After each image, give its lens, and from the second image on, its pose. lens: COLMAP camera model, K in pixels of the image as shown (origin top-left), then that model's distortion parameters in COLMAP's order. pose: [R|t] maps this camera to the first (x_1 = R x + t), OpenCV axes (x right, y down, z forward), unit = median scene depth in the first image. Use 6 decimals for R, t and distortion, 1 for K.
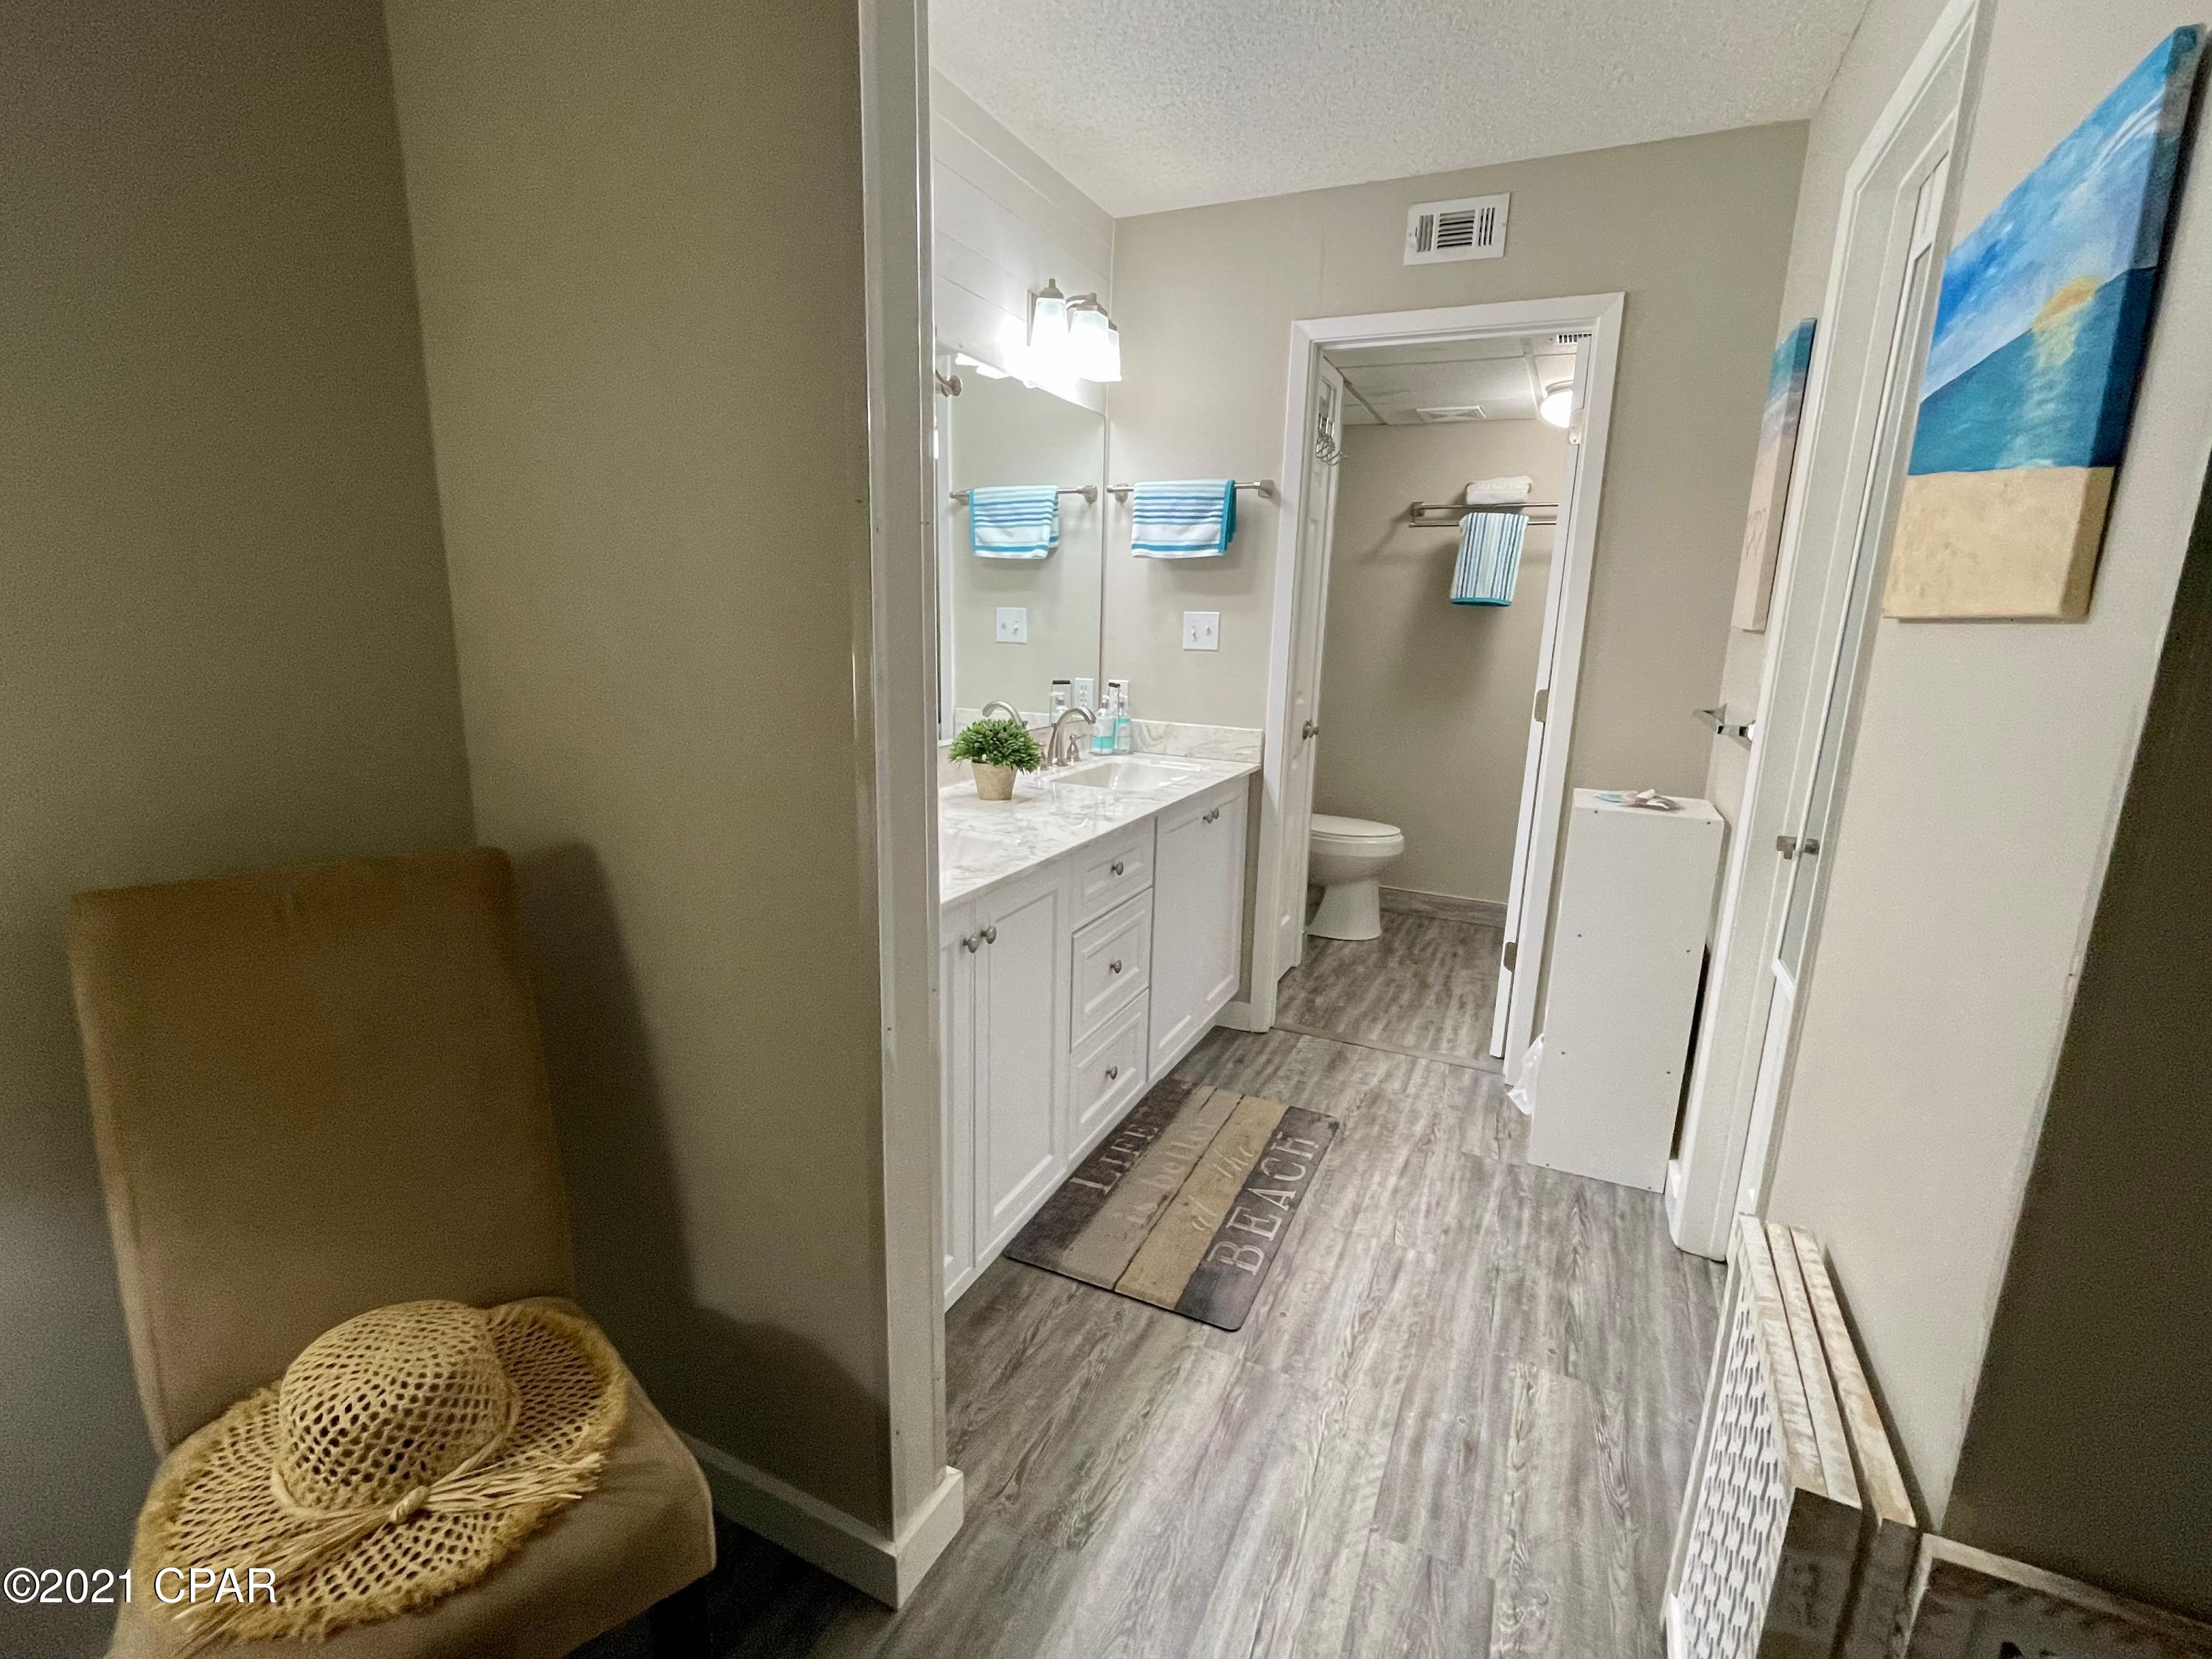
lens RADIAL K [[1024.1, 0, 1101.0], [0, 1024.1, 837.9], [0, 0, 1]] dist [-0.008554, 0.003237]
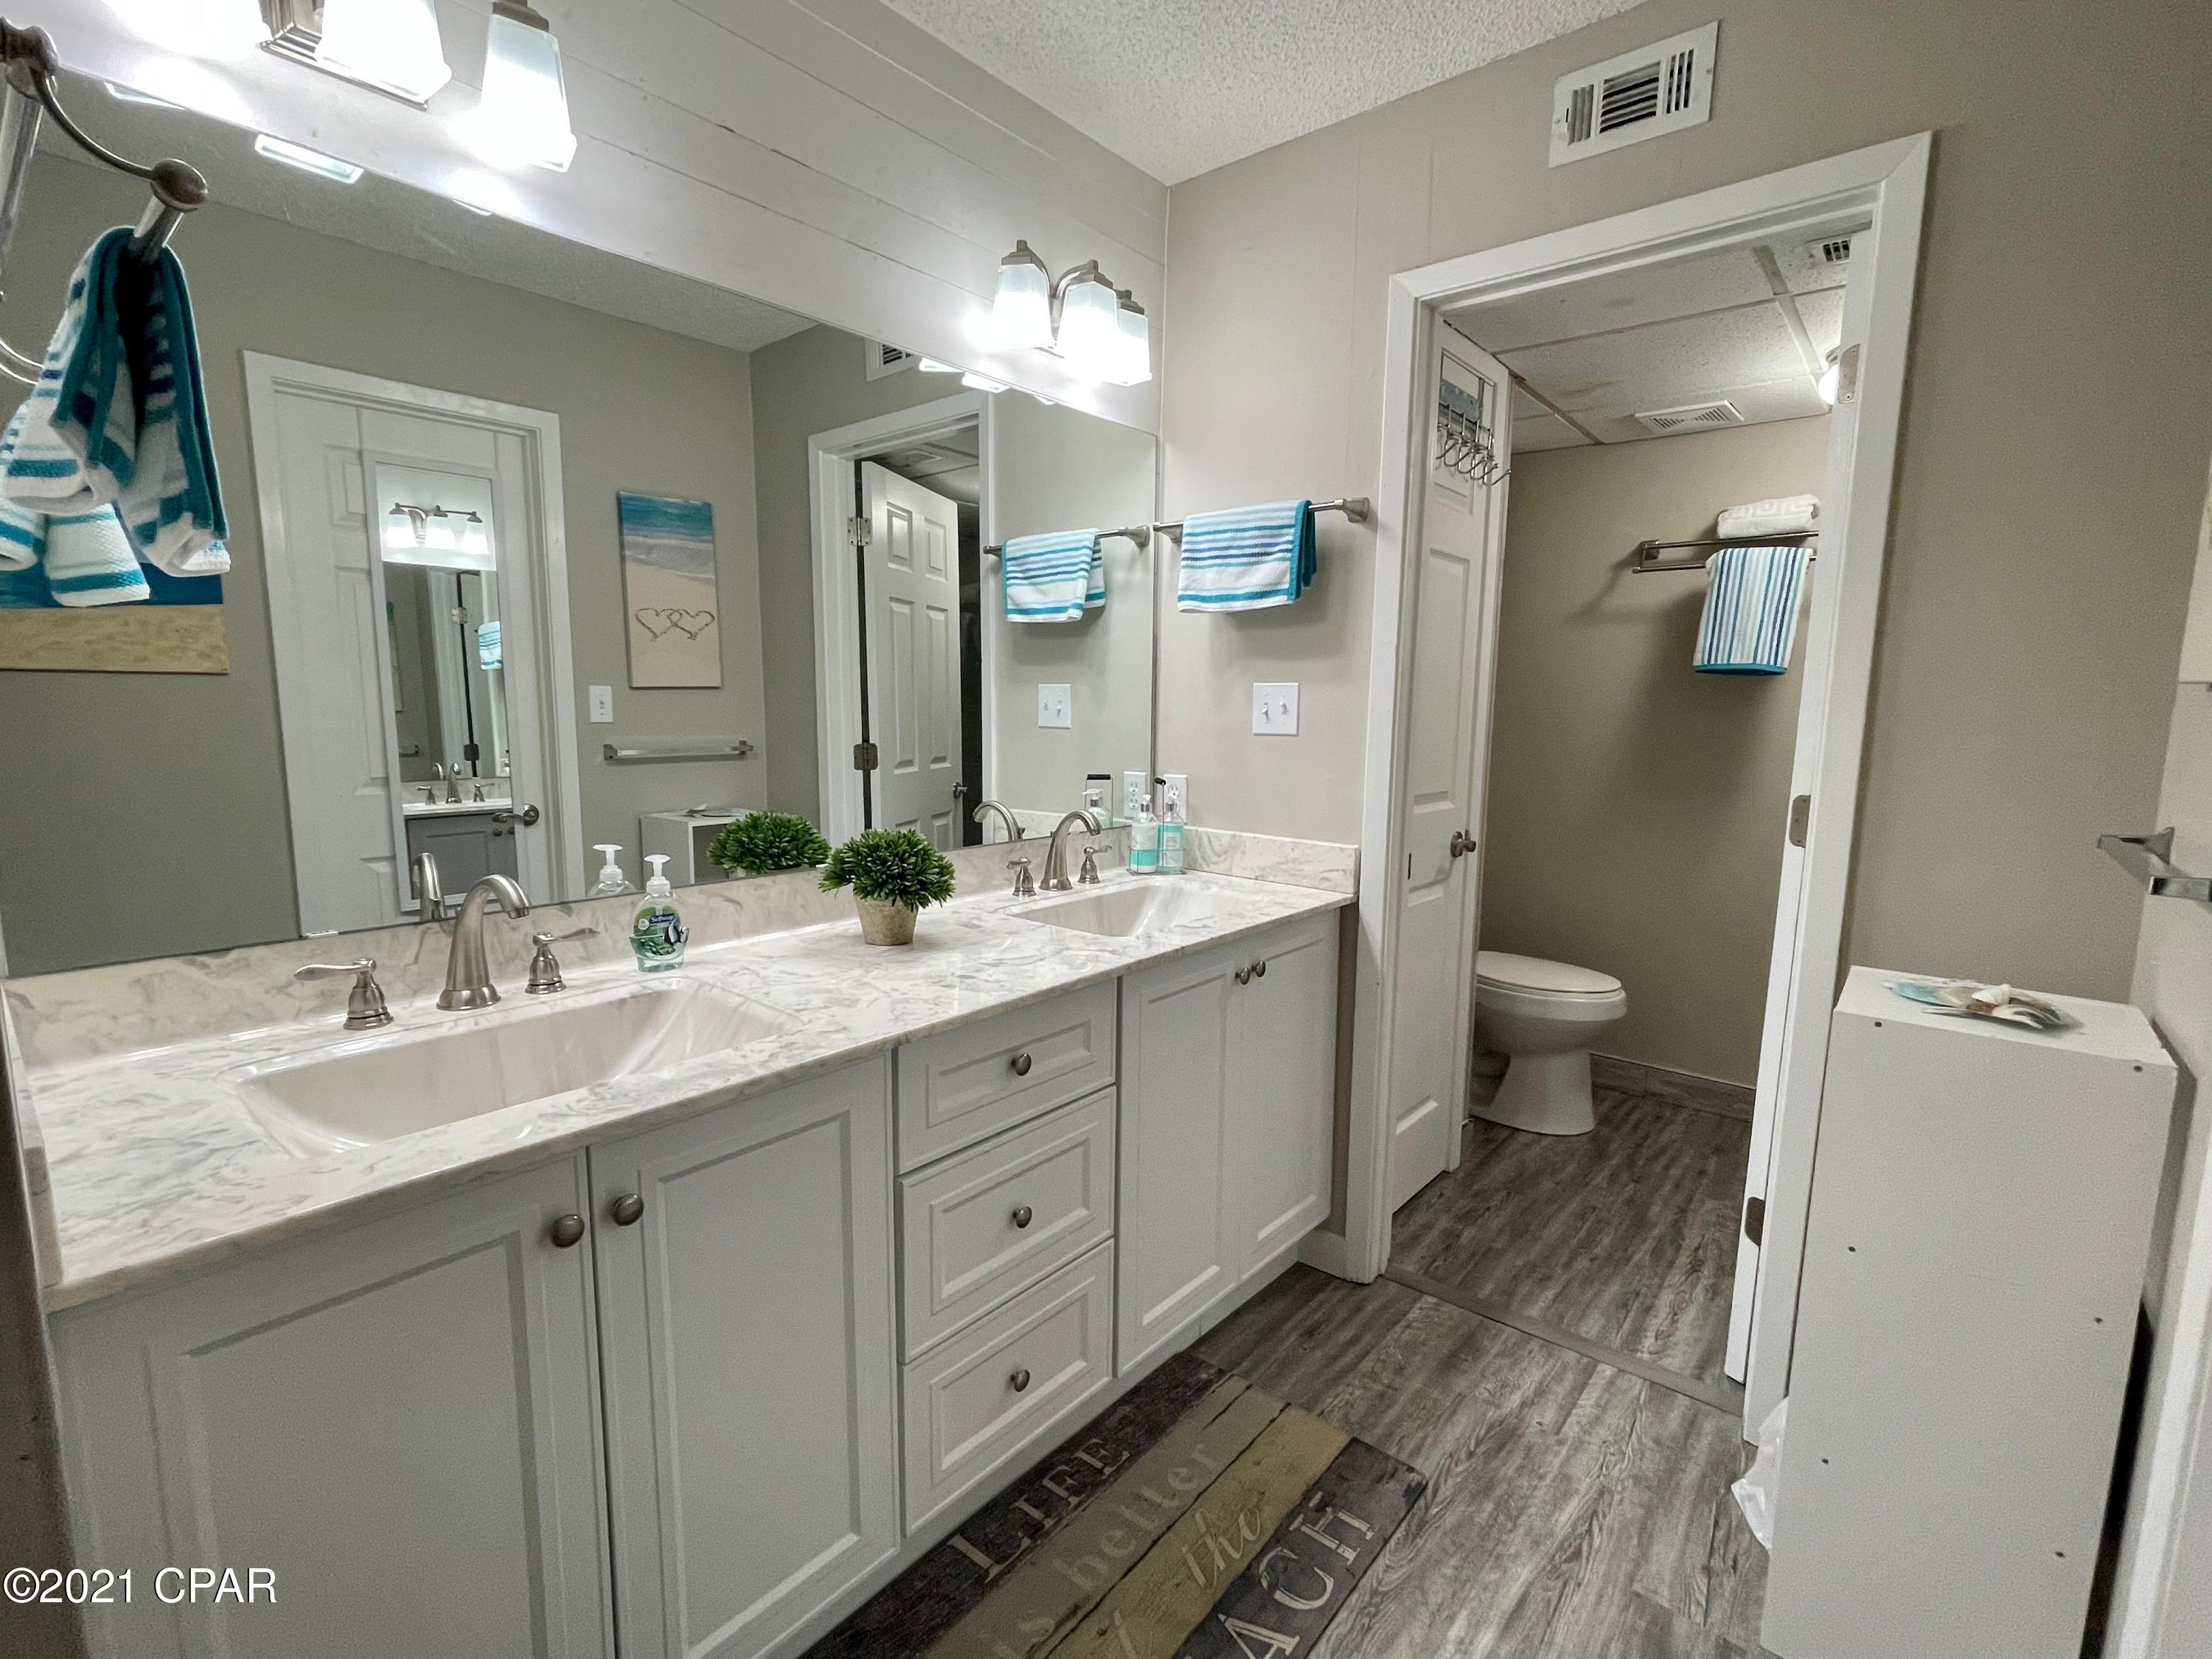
lens RADIAL K [[1024.1, 0, 1101.2], [0, 1024.1, 839.1], [0, 0, 1]] dist [-0.008554, 0.003237]
pose [[0.965156, 0.020760, -0.260849, 0.178201], [-0.044087, 0.995499, -0.083898, -0.046057], [0.257933, 0.092475, 0.961727, 0.290006]]
